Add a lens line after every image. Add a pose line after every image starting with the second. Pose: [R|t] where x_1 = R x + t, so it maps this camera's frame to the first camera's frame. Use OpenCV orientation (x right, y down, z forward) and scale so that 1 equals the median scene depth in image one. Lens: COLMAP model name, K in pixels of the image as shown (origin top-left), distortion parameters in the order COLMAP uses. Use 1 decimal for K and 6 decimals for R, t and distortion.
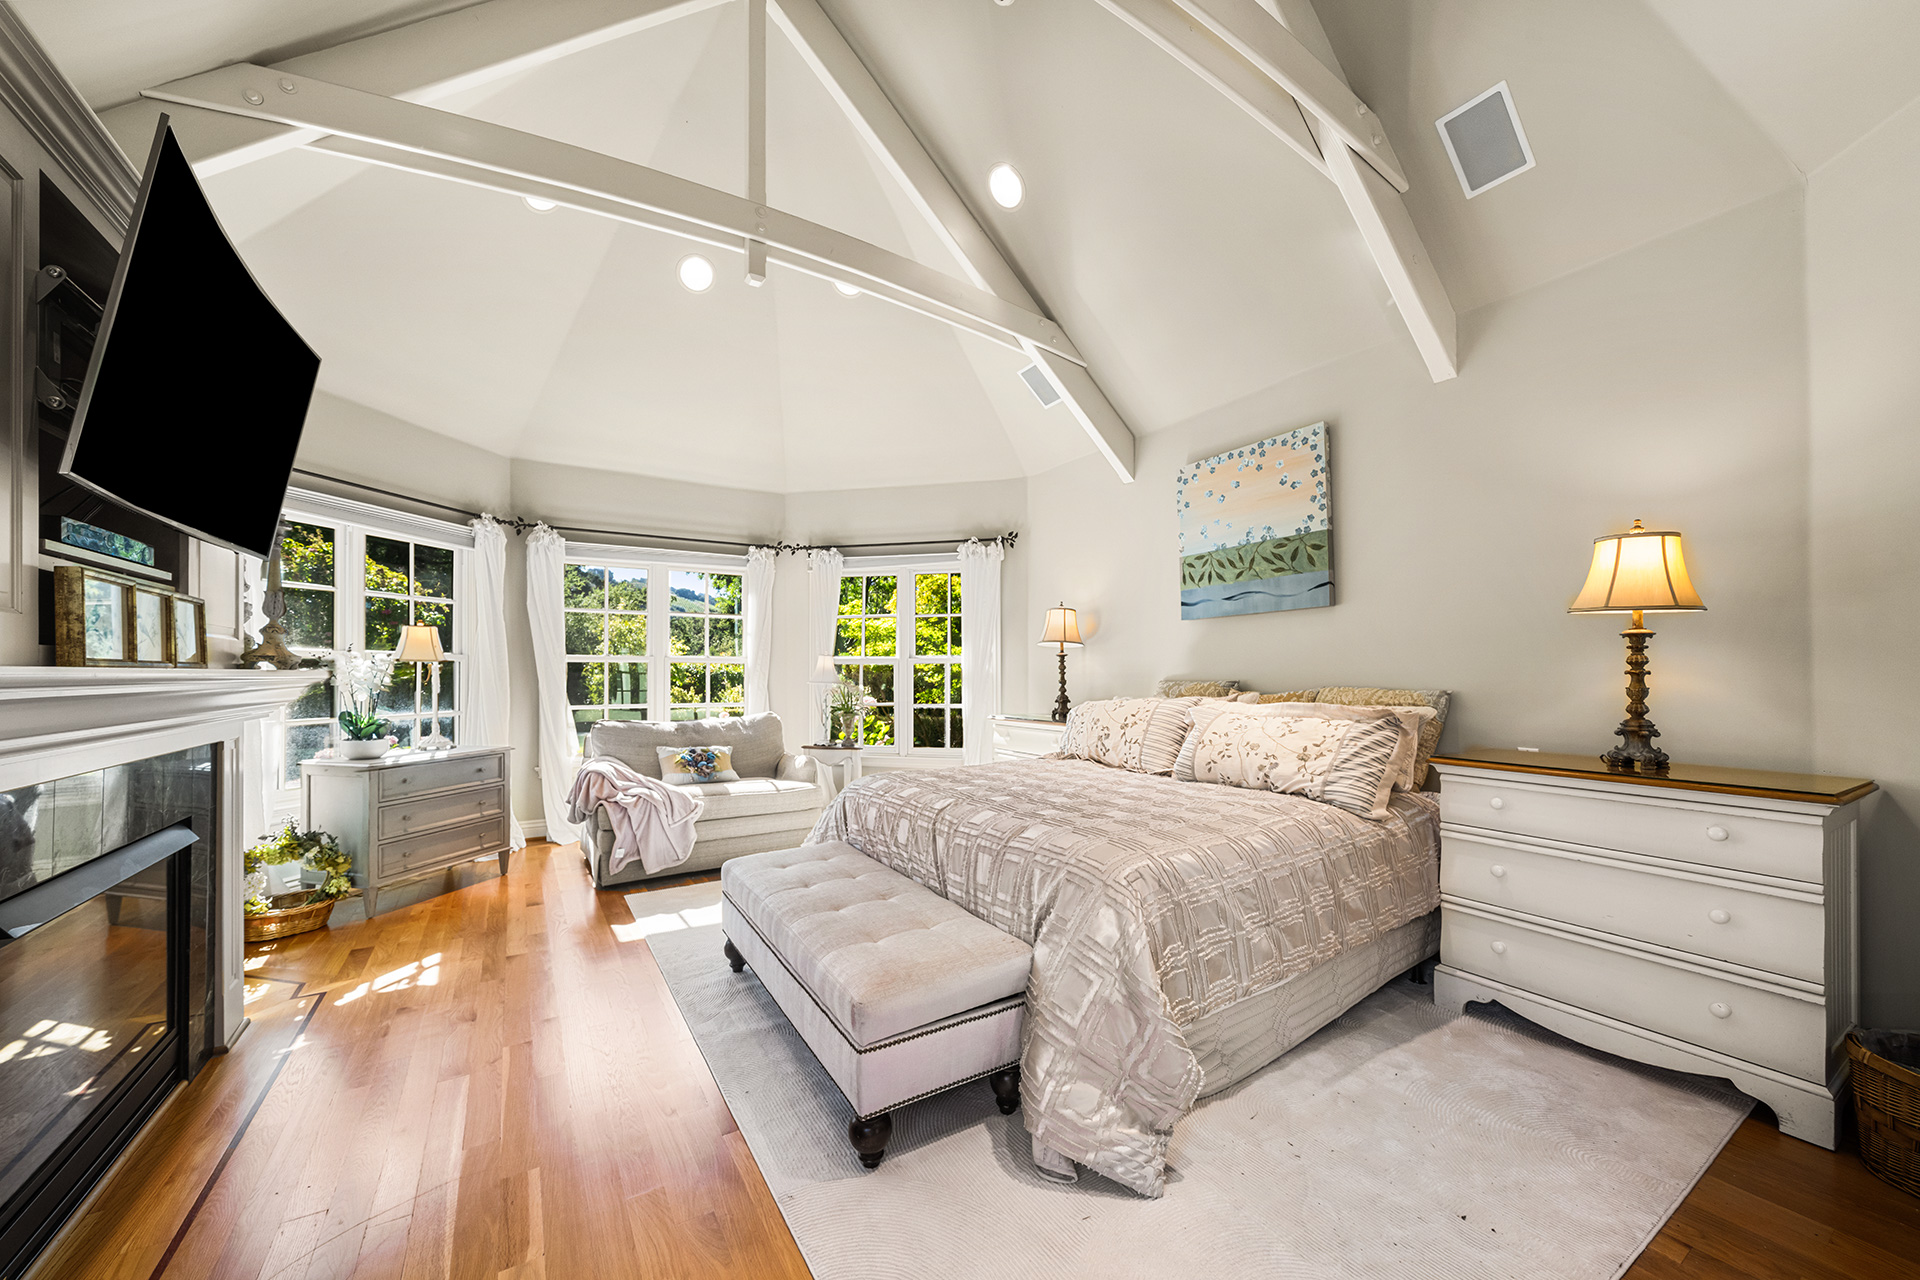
lens RADIAL K [[704.1, 0, 960.2], [0, 704.1, 664.8], [0, 0, 1]] dist [-0.000006, -0.003339]
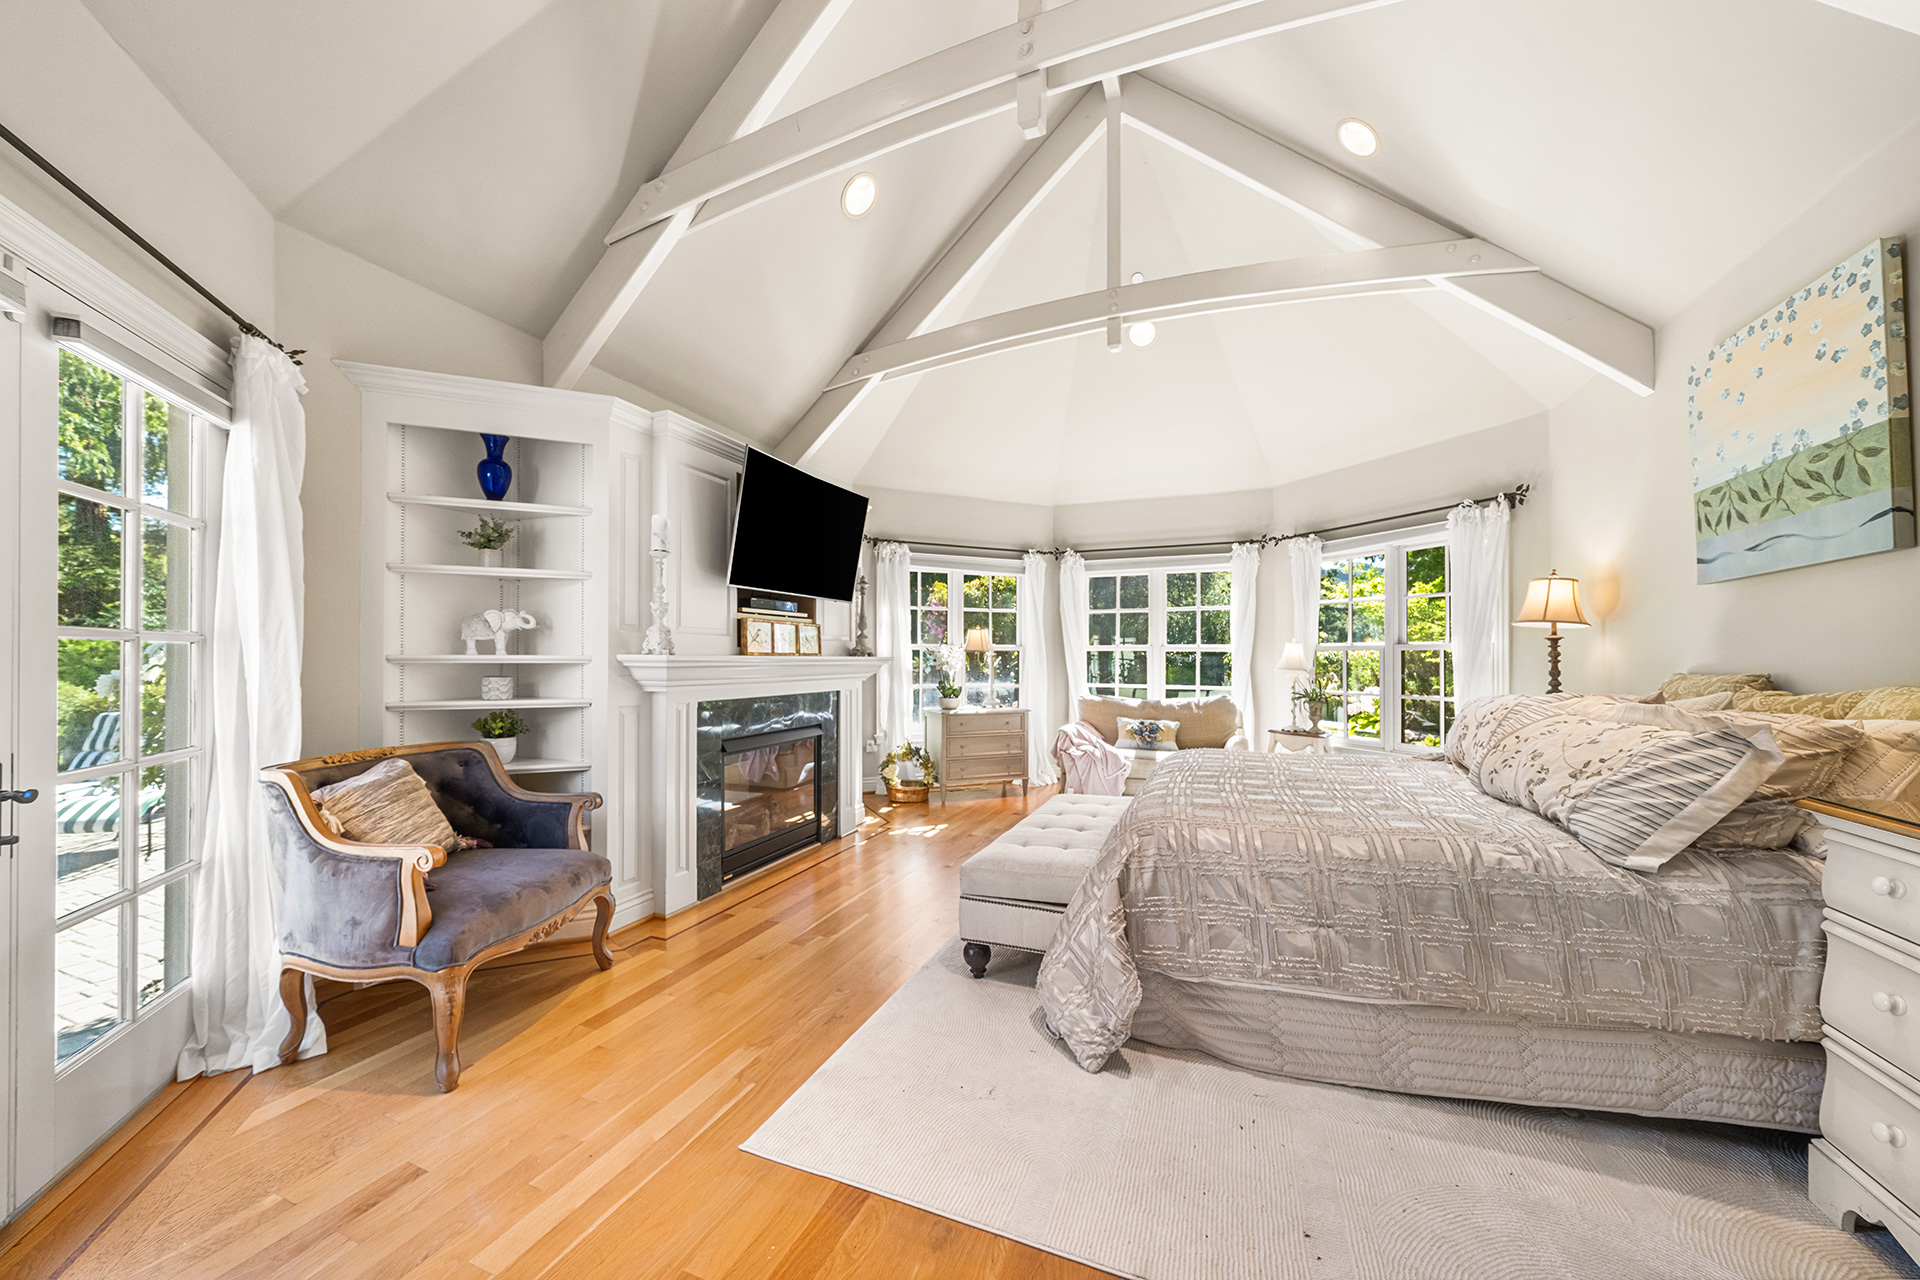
lens RADIAL K [[693.6, 0, 962.1], [0, 693.6, 654.3], [0, 0, 1]] dist [-0.002626, 0.000047]
pose [[0.598199, -0.001909, -0.801345, 0.483853], [0.004103, 0.999991, 0.000681, 0.000743], [0.801337, -0.003695, 0.598202, 0.028882]]
